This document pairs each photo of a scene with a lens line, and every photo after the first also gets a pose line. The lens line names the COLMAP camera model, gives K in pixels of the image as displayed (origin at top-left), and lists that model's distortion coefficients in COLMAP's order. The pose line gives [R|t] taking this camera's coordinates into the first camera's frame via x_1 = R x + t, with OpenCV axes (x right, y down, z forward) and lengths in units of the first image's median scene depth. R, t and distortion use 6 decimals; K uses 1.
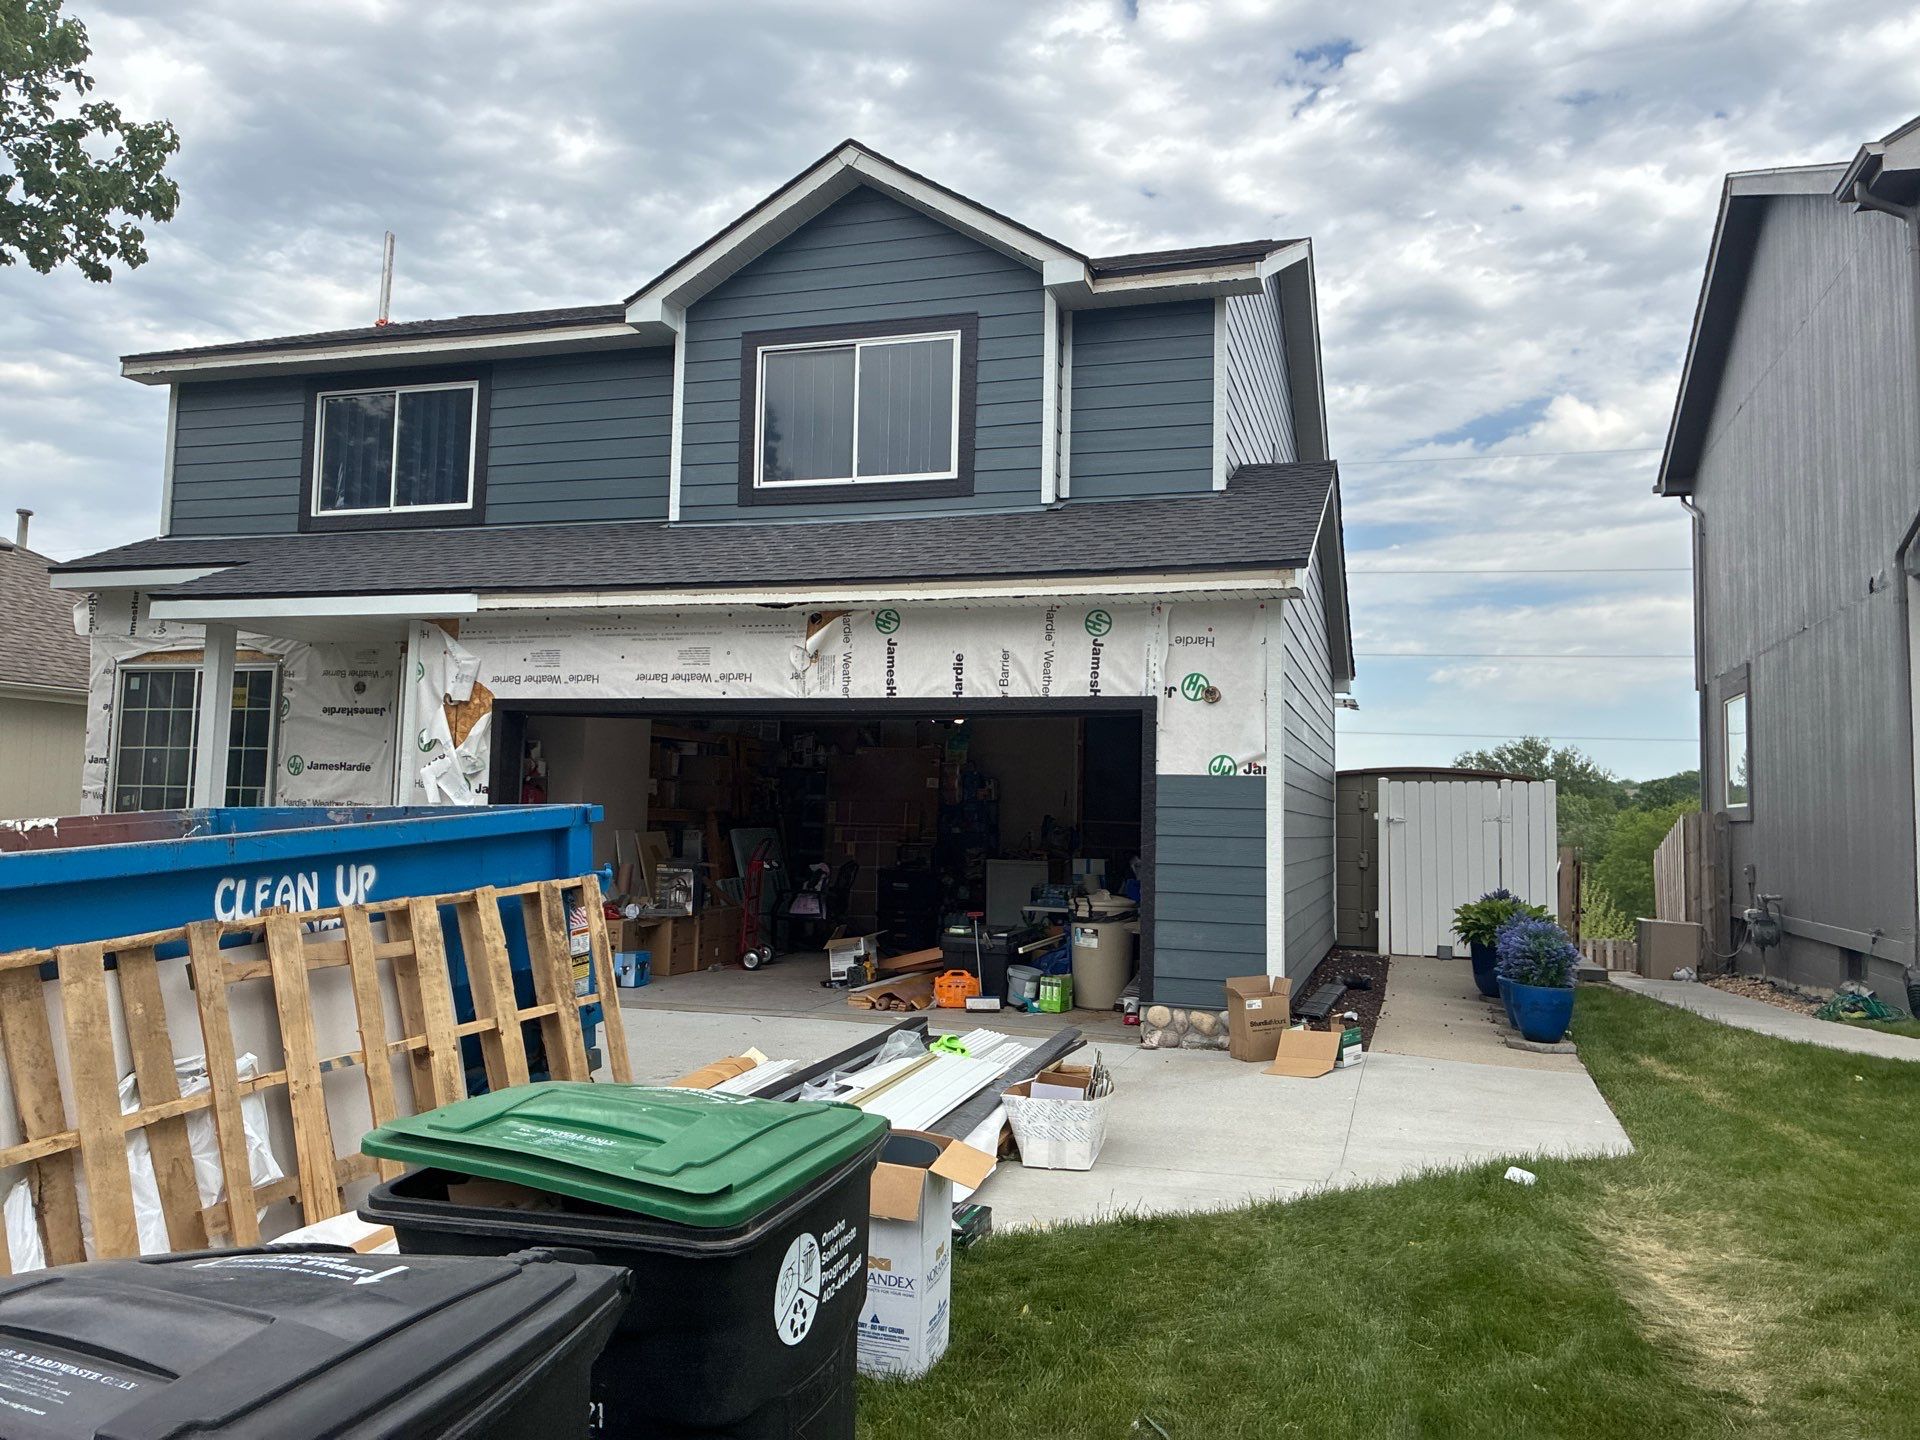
lens RADIAL K [[1452.4, 0, 954.5], [0, 1452.4, 687.7], [0, 0, 1]] dist [0.049486, -0.063128]
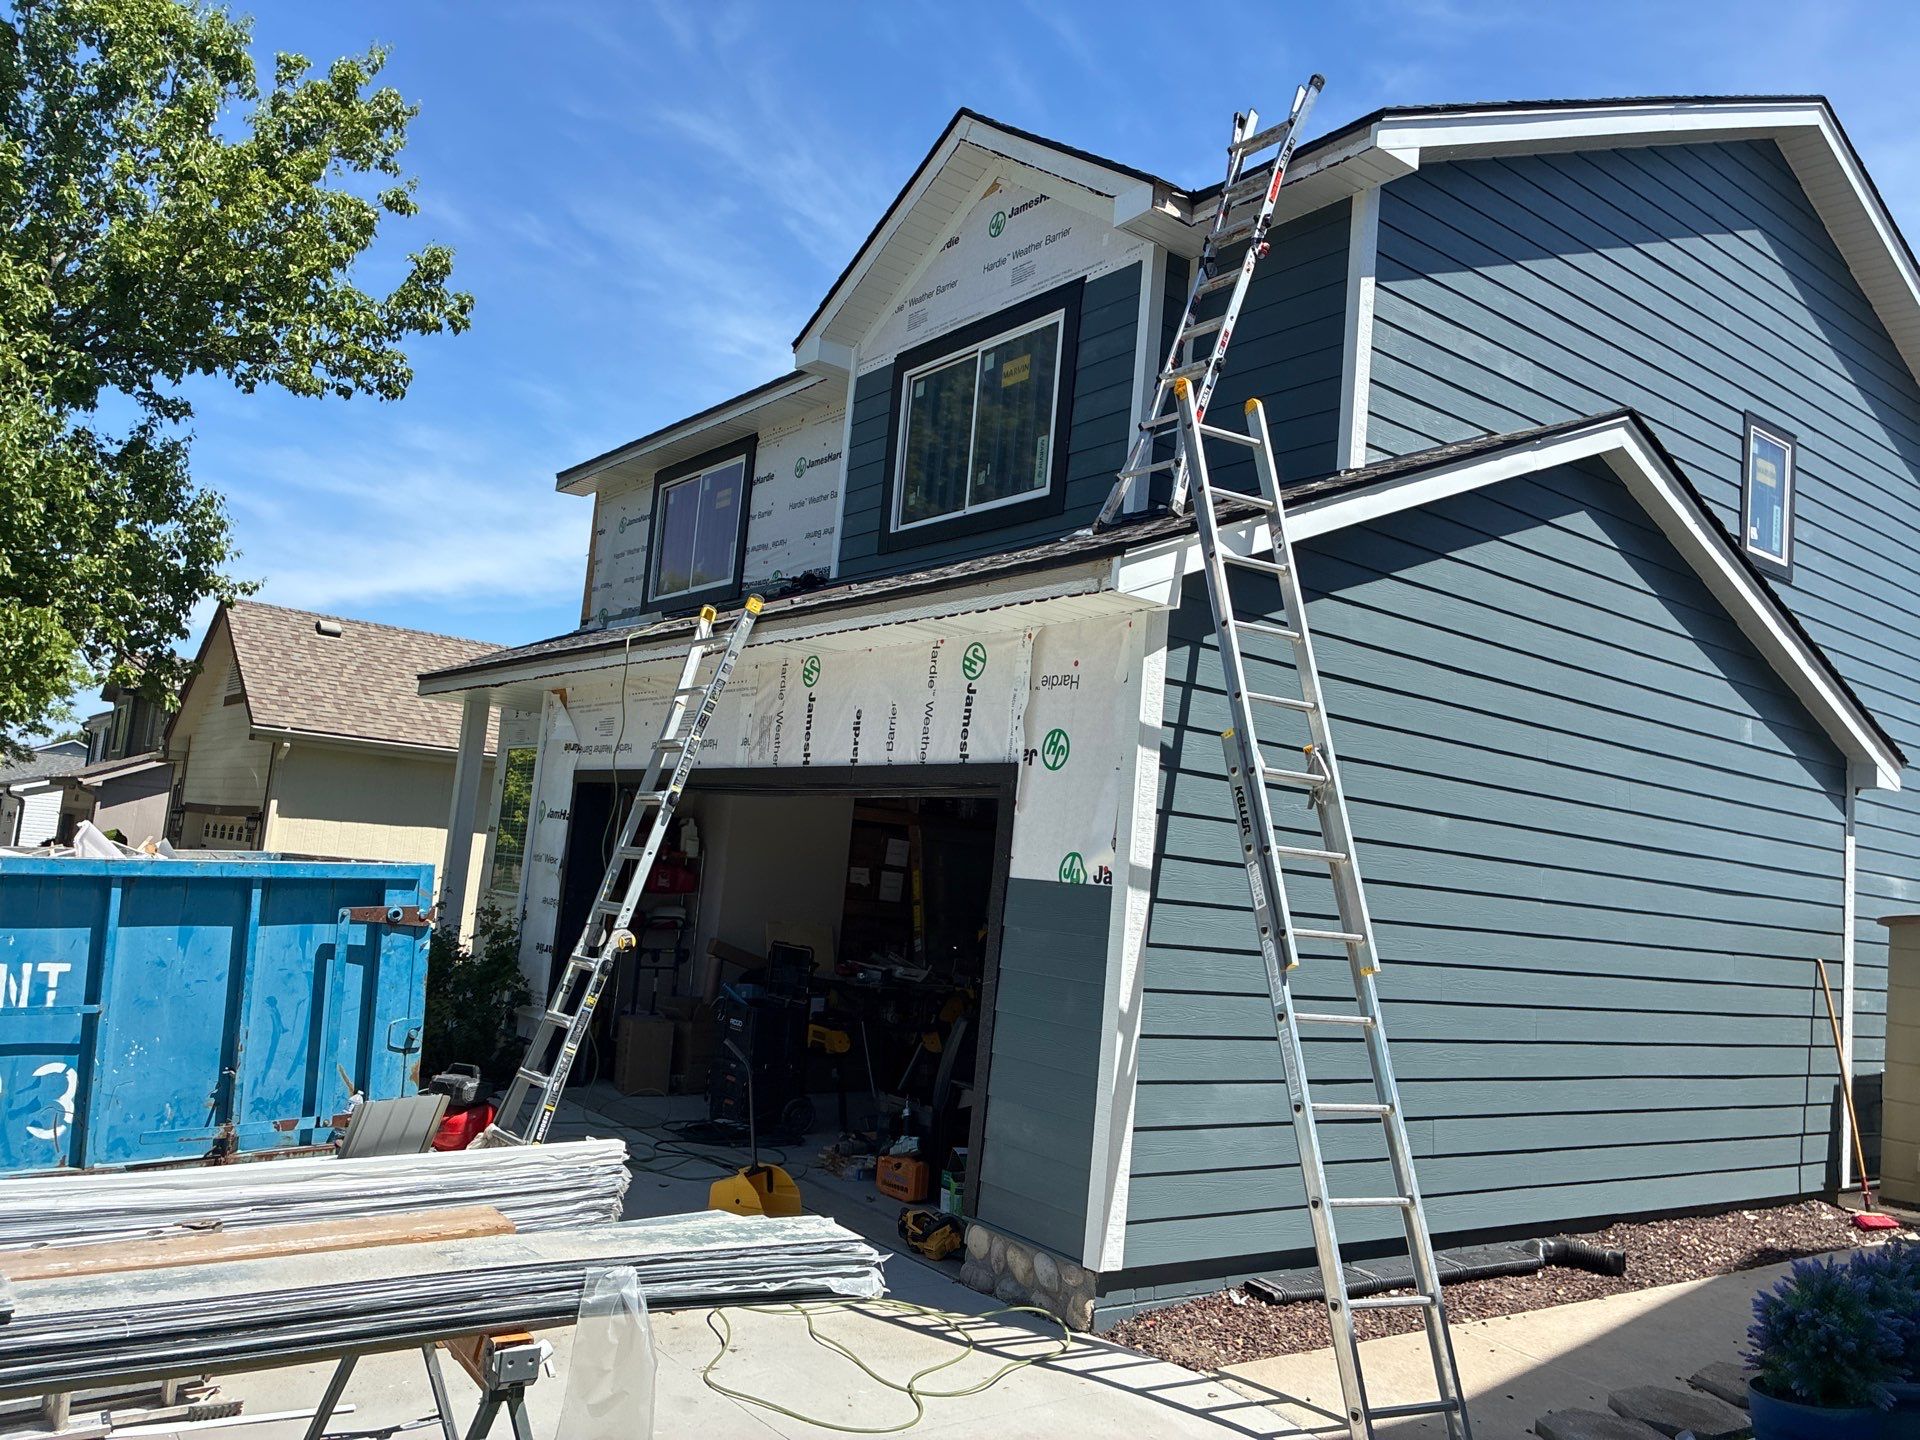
lens RADIAL K [[1452.4, 0, 966.8], [0, 1452.4, 704.8], [0, 0, 1]] dist [0.049486, -0.063128]
pose [[0.814770, -0.019638, -0.579452, 0.425070], [-0.017897, 0.998098, -0.058991, 0.015789], [0.579509, 0.058434, 0.812868, 0.352909]]
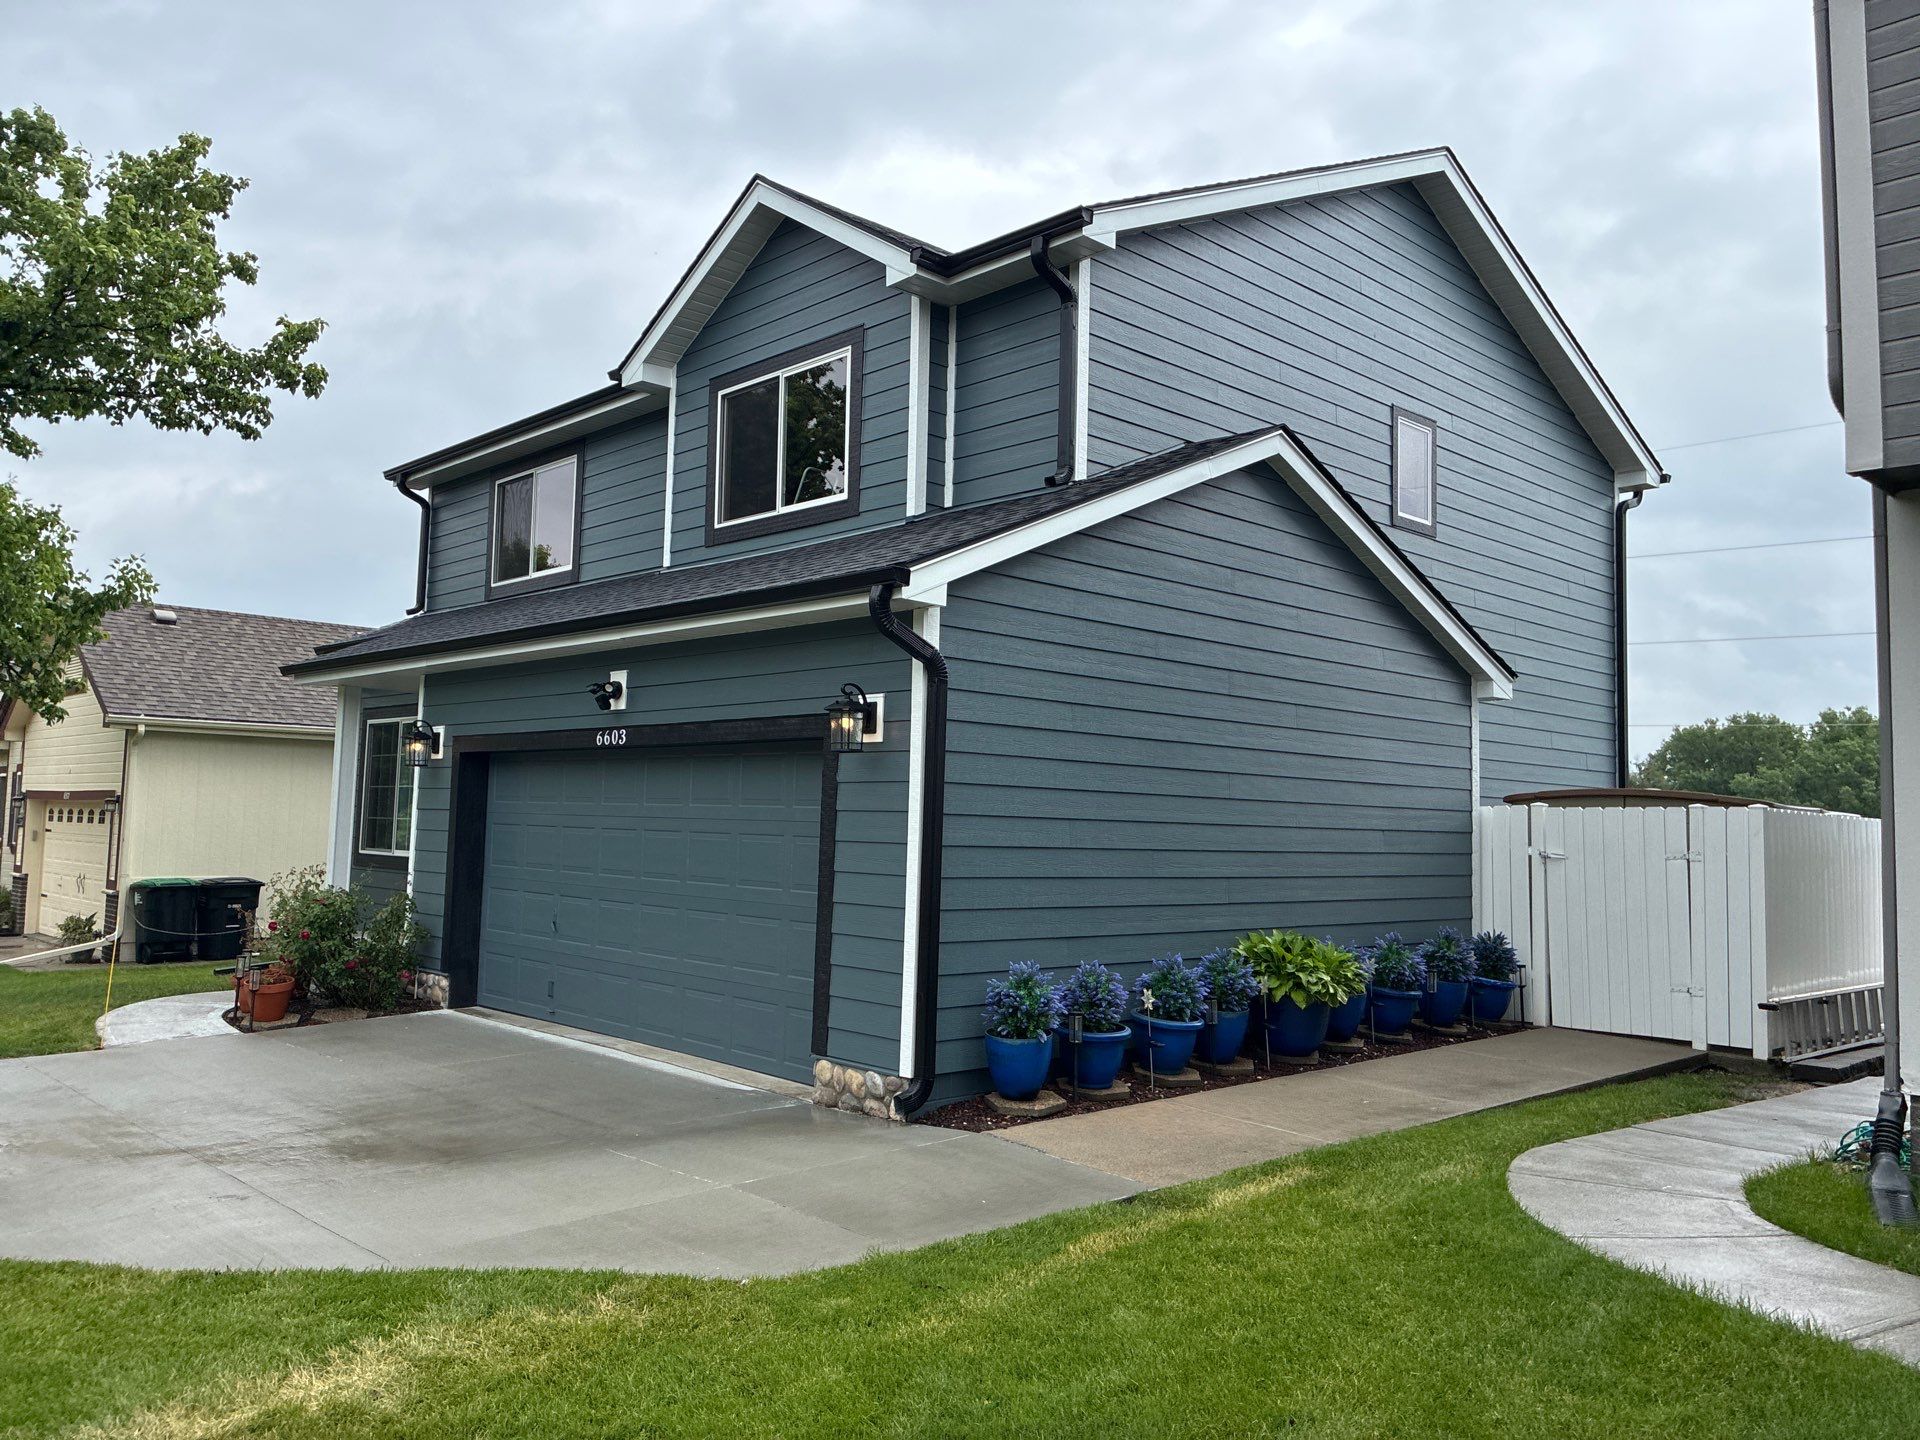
lens RADIAL K [[1452.4, 0, 932.9], [0, 1452.4, 702.0], [0, 0, 1]] dist [0.049486, -0.063128]
pose [[0.871277, -0.042429, -0.488955, 0.528692], [0.039582, 0.999086, -0.016165, 0.008691], [0.489193, -0.005269, 0.872159, 0.188724]]
